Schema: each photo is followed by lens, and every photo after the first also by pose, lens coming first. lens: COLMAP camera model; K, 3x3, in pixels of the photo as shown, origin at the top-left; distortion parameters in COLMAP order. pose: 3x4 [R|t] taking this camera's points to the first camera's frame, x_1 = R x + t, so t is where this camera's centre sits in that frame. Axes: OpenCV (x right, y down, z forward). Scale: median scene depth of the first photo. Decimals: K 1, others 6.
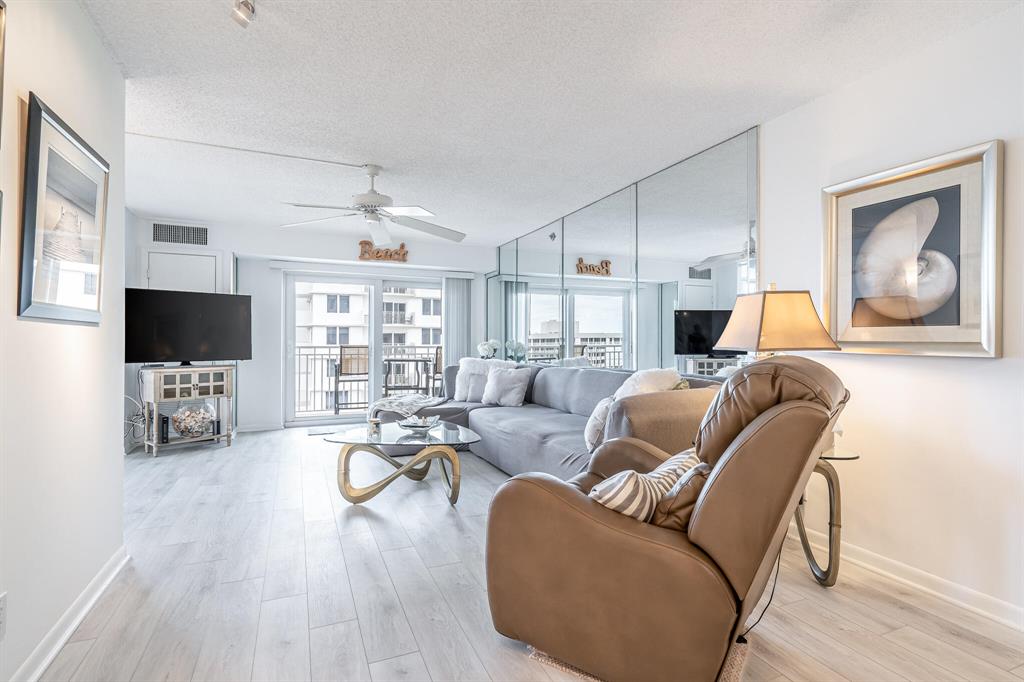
lens RADIAL K [[499.4, 0, 516.0], [0, 499.4, 341.9], [0, 0, 1]] dist [0.000237, -0.000128]
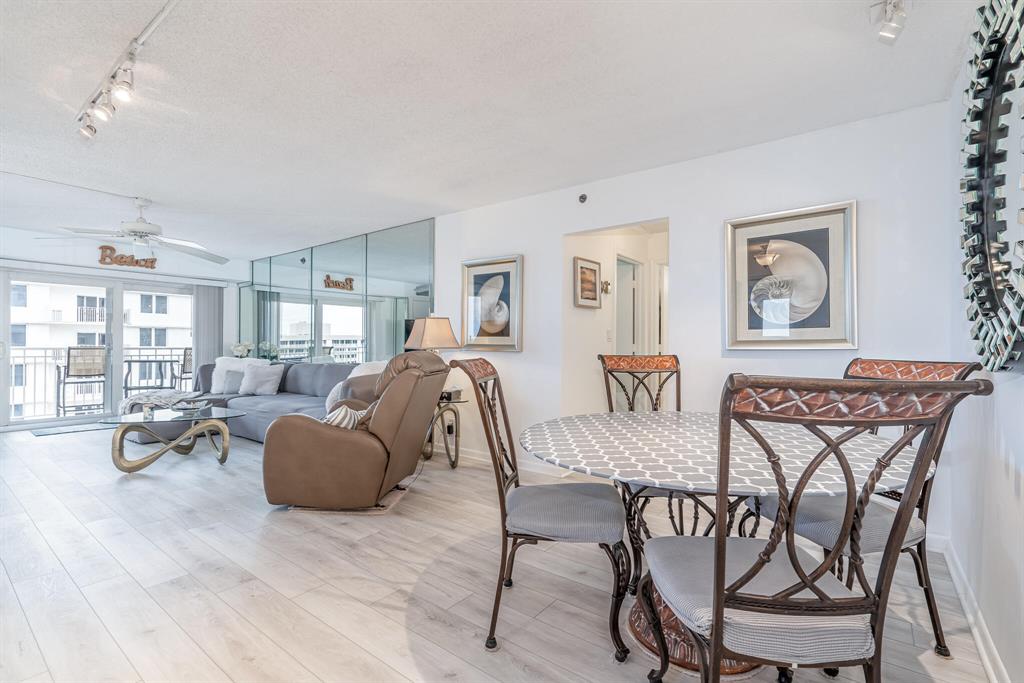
lens RADIAL K [[461.5, 0, 508.5], [0, 461.5, 343.6], [0, 0, 1]] dist [-0.001944, -0.000085]
pose [[0.880616, 0.003076, 0.473821, -0.023326], [-0.002694, 0.999995, -0.001484, -0.000074], [-0.473824, 0.000031, 0.880620, -0.300831]]
